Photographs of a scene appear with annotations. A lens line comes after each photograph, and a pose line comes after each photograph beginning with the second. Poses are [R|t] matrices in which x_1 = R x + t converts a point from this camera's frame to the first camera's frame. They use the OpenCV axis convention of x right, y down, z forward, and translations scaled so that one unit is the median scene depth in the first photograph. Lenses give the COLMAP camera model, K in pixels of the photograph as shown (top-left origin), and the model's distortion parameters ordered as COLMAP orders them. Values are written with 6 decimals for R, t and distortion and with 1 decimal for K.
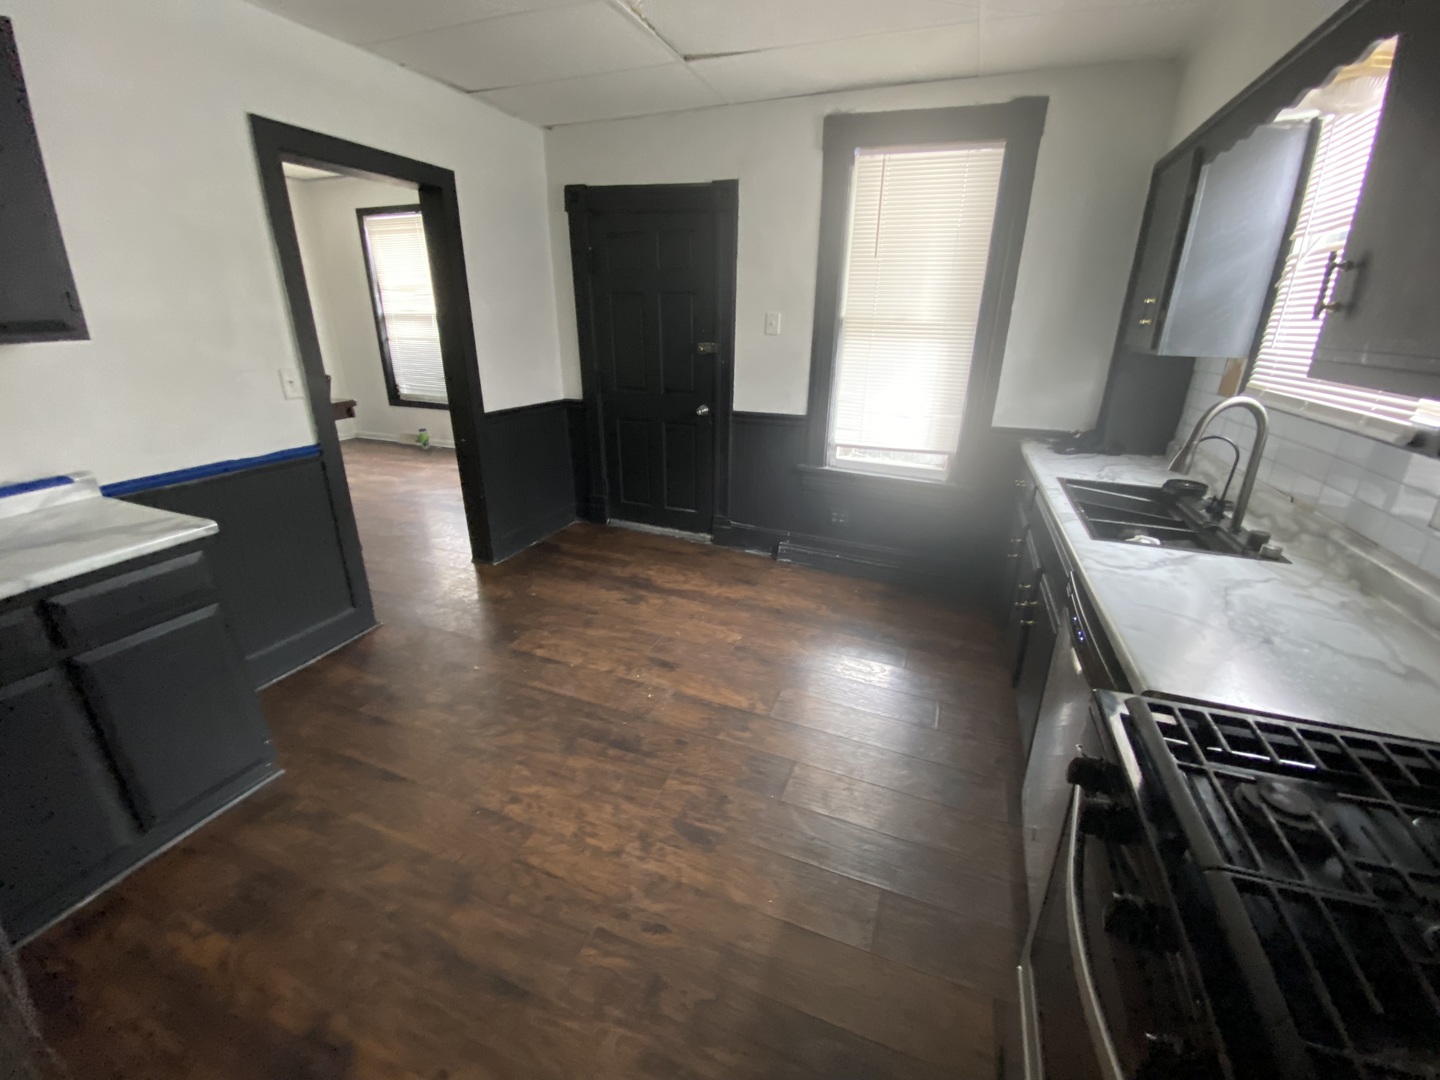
lens RADIAL K [[595.0, 0, 729.4], [0, 595.0, 534.9], [0, 0, 1]] dist [-0.009750, -0.002973]
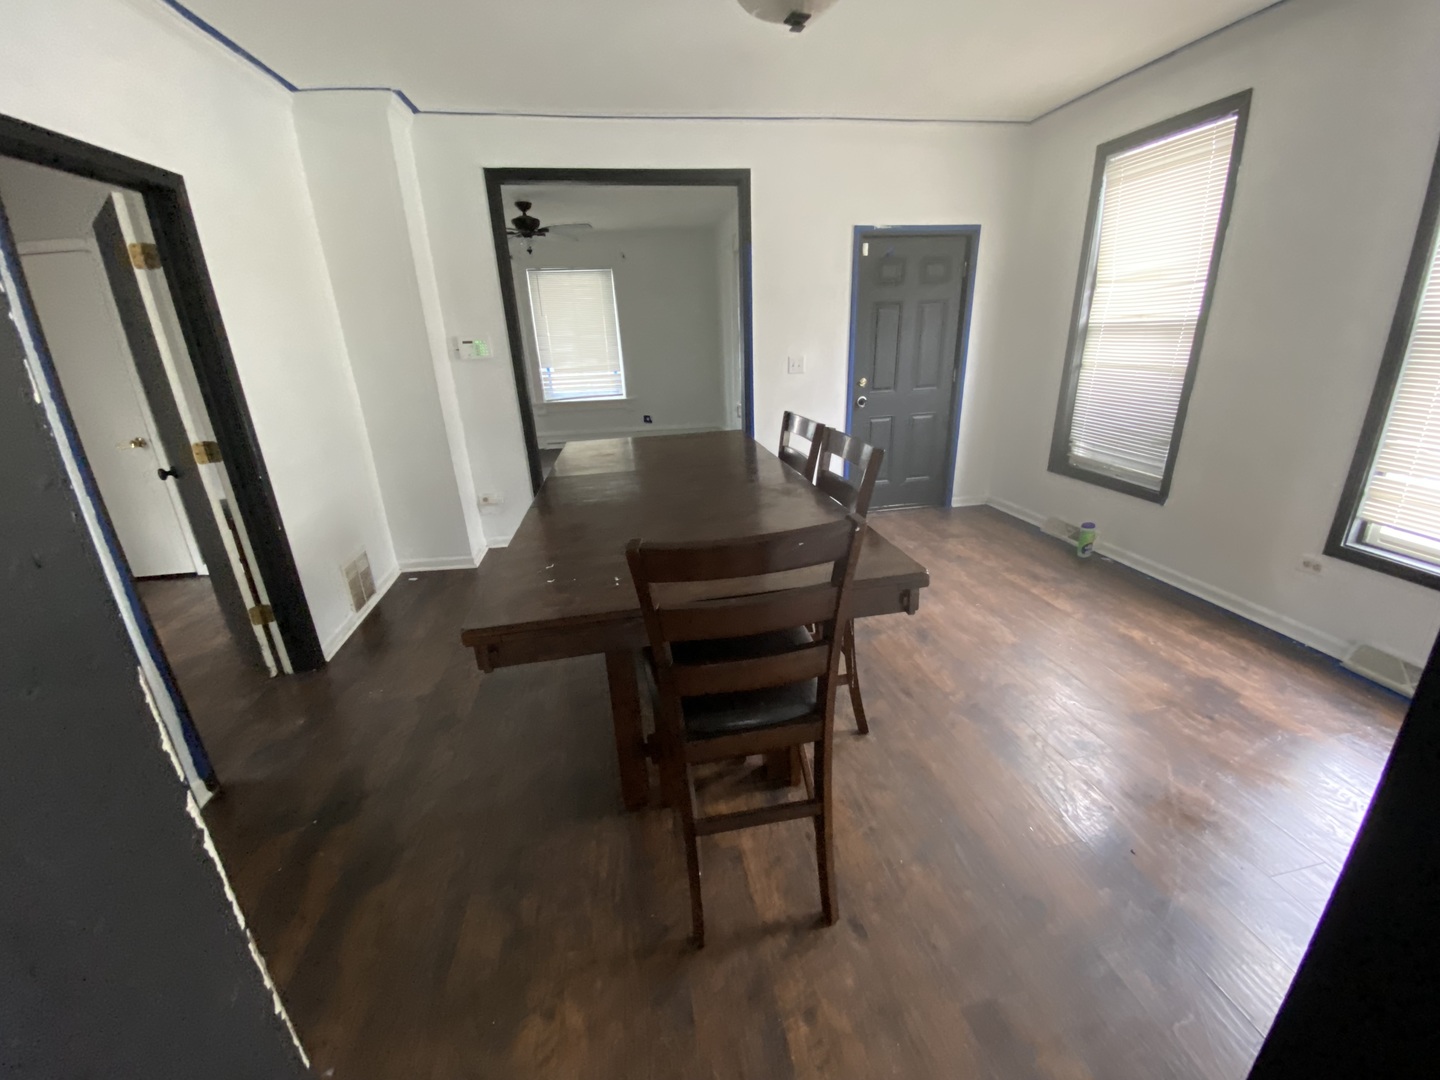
lens RADIAL K [[595.0, 0, 723.1], [0, 595.0, 537.1], [0, 0, 1]] dist [-0.009750, -0.002973]
pose [[0.519677, 0.260462, -0.813692, -0.232731], [-0.264031, 0.954737, 0.136983, -0.150413], [0.812541, 0.143653, 0.564925, 0.393533]]
